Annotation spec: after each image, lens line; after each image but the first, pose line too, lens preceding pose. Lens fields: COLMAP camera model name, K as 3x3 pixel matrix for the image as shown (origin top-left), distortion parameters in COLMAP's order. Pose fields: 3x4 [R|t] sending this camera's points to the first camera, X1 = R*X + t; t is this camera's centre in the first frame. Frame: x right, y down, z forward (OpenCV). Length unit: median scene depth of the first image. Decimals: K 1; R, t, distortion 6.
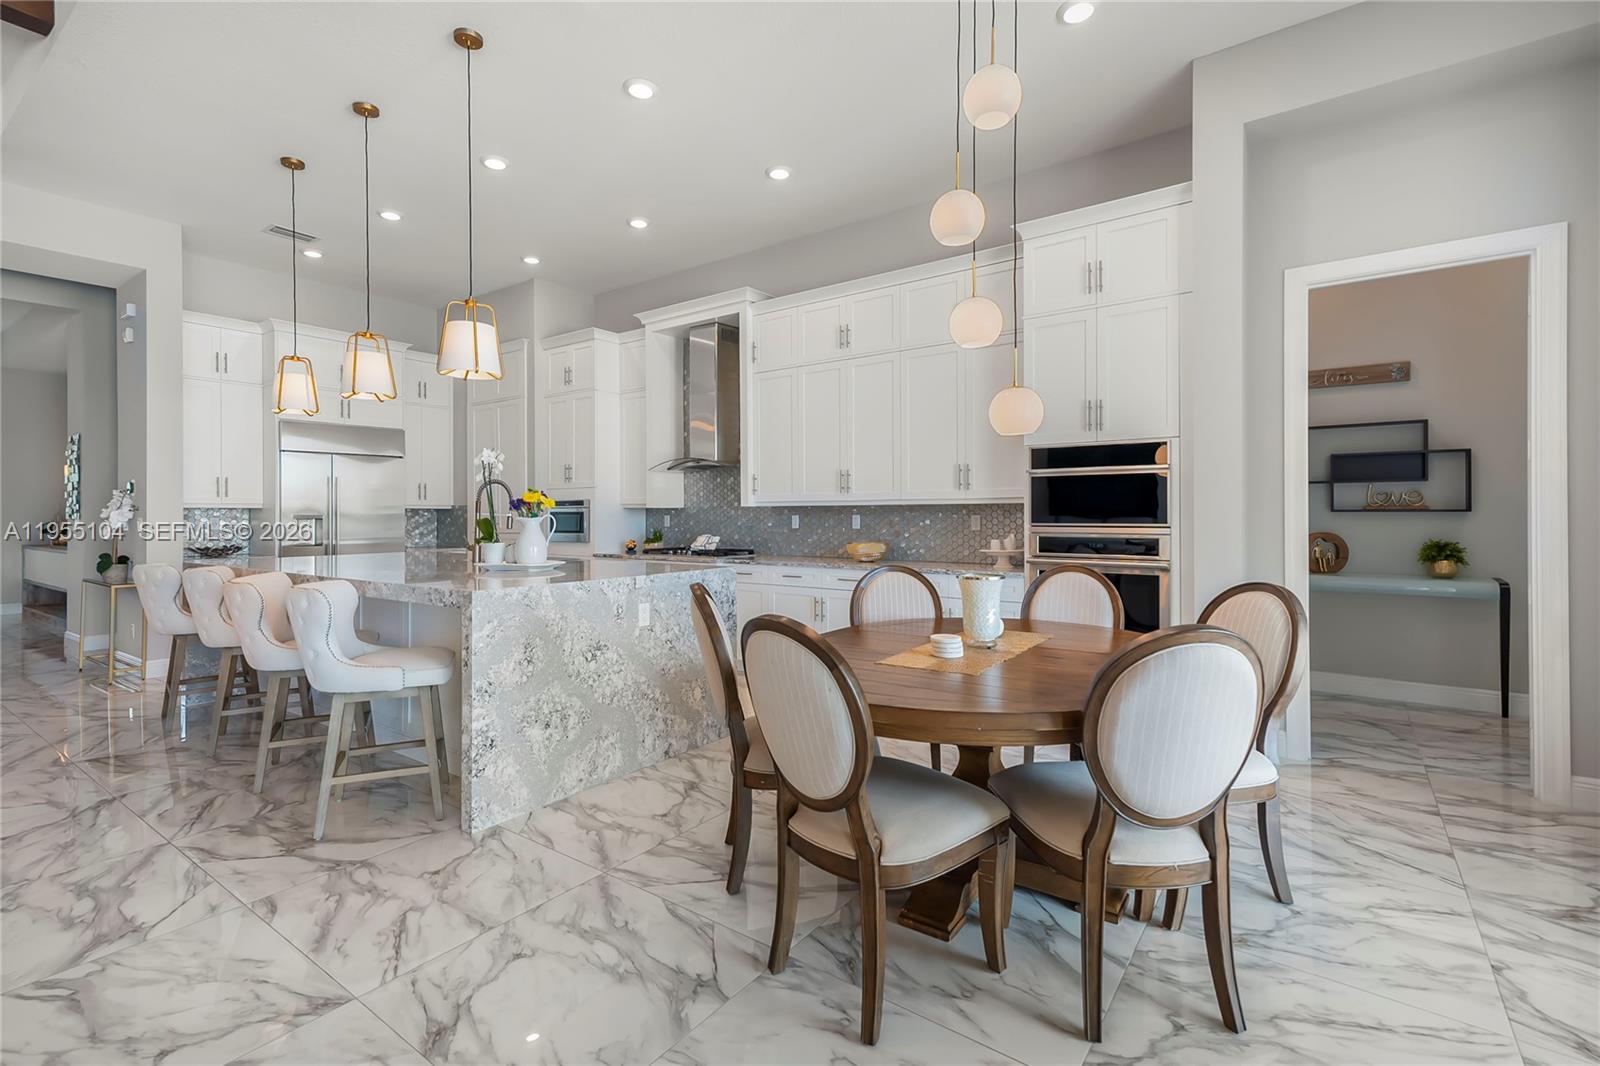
lens RADIAL K [[728.8, 0, 793.1], [0, 728.8, 503.4], [0, 0, 1]] dist [0.021701, 0.001146]
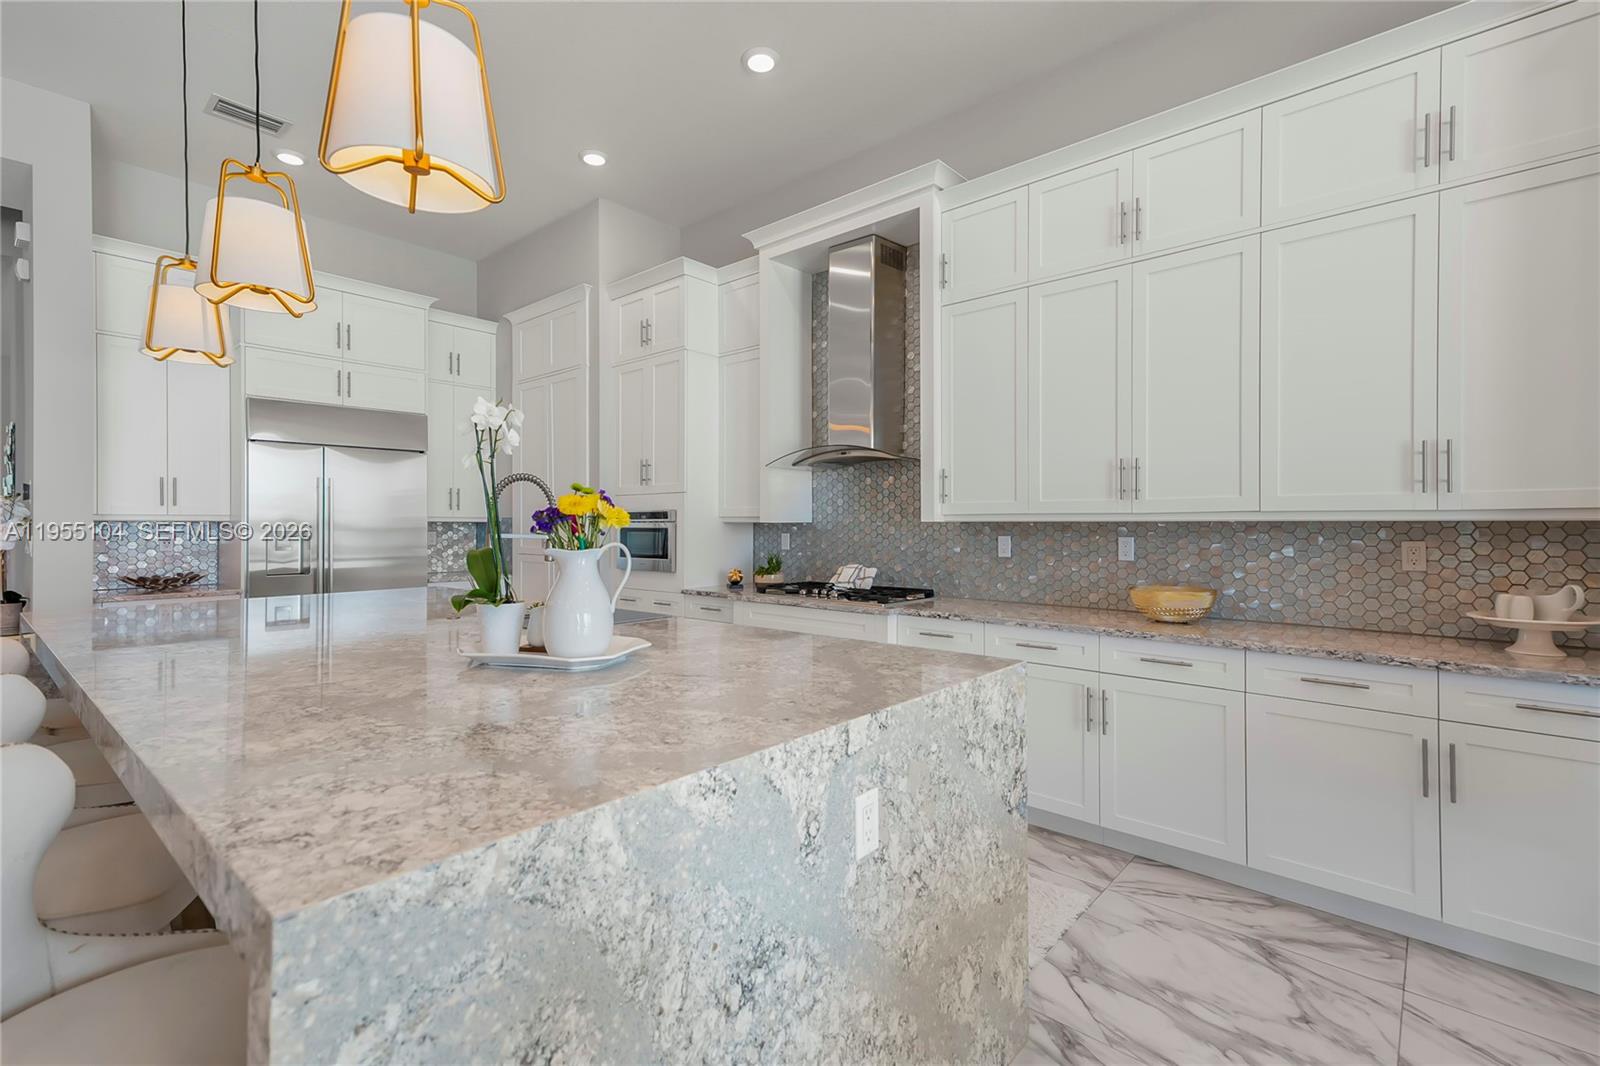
lens RADIAL K [[728.8, 0, 797.2], [0, 728.8, 517.8], [0, 0, 1]] dist [0.021701, 0.001146]
pose [[0.996470, 0.003187, -0.083886, -0.118870], [-0.002840, 0.999987, 0.004250, -0.001518], [0.083898, -0.003997, 0.996466, 0.359416]]
